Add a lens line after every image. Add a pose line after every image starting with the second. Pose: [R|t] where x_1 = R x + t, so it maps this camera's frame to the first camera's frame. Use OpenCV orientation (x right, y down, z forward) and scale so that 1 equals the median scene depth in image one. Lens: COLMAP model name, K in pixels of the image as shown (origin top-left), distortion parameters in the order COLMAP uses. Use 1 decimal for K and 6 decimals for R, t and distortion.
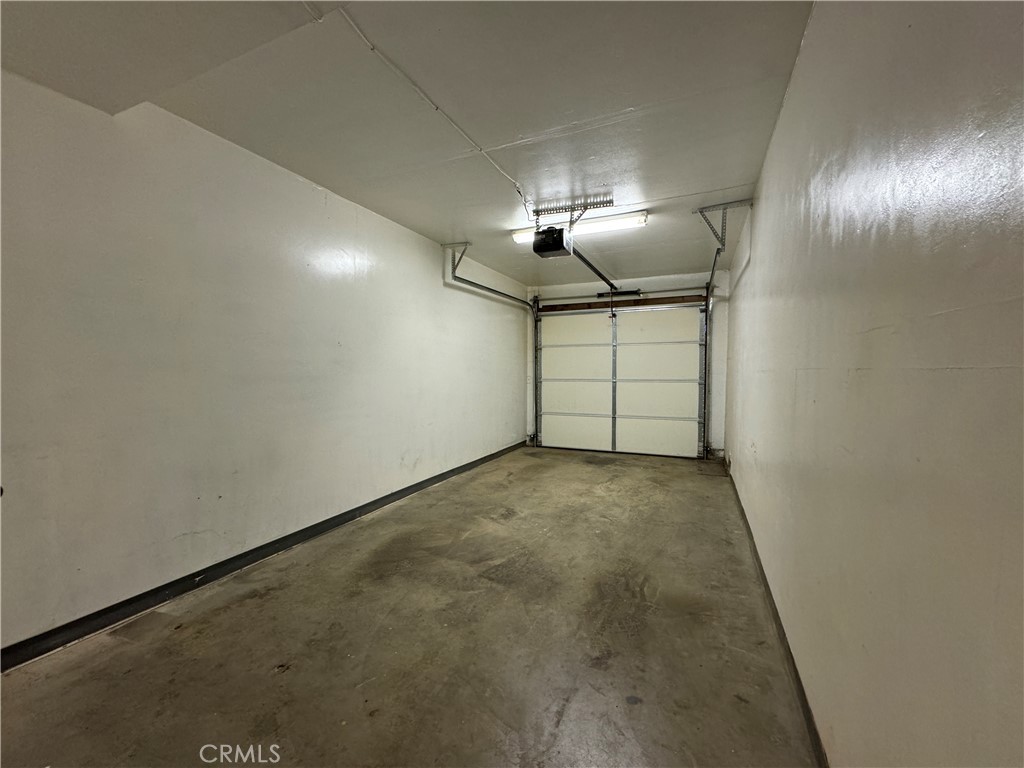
lens RADIAL K [[410.0, 0, 512.6], [0, 410.0, 382.4], [0, 0, 1]] dist [-0.002732, 0.000983]
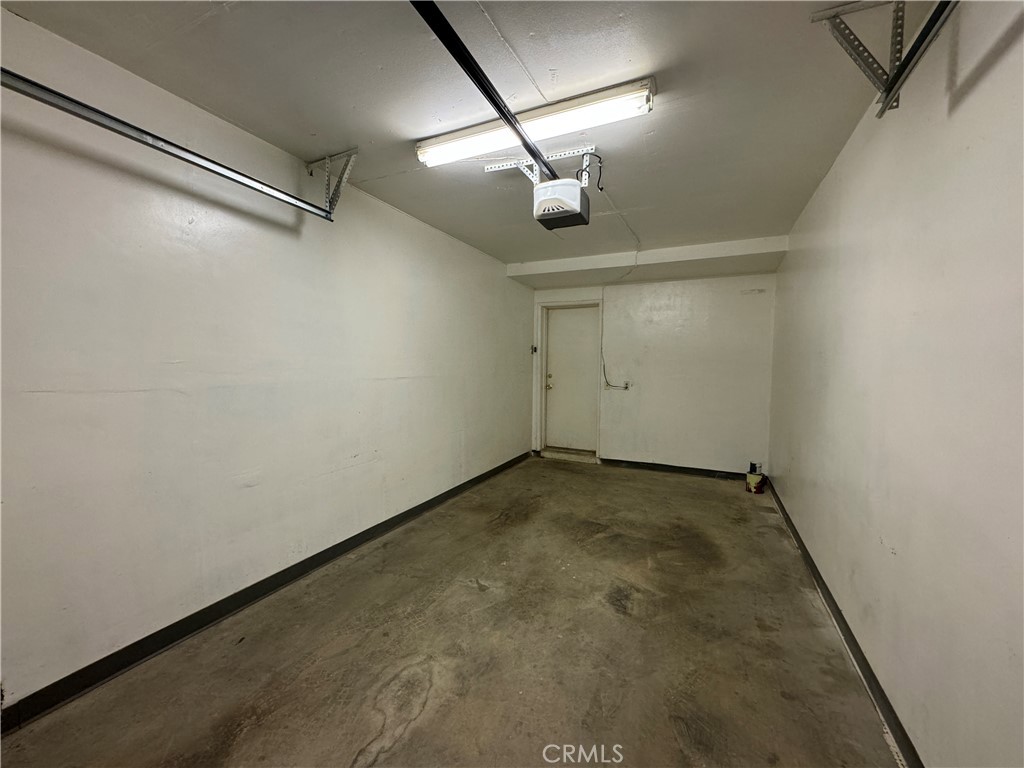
lens RADIAL K [[410.0, 0, 512.6], [0, 410.0, 385.0], [0, 0, 1]] dist [-0.002732, 0.000983]
pose [[-0.999703, -0.014339, 0.019721, 0.194702], [-0.012643, 0.996418, 0.083616, -0.105364], [-0.020849, 0.083342, -0.996303, 2.036719]]
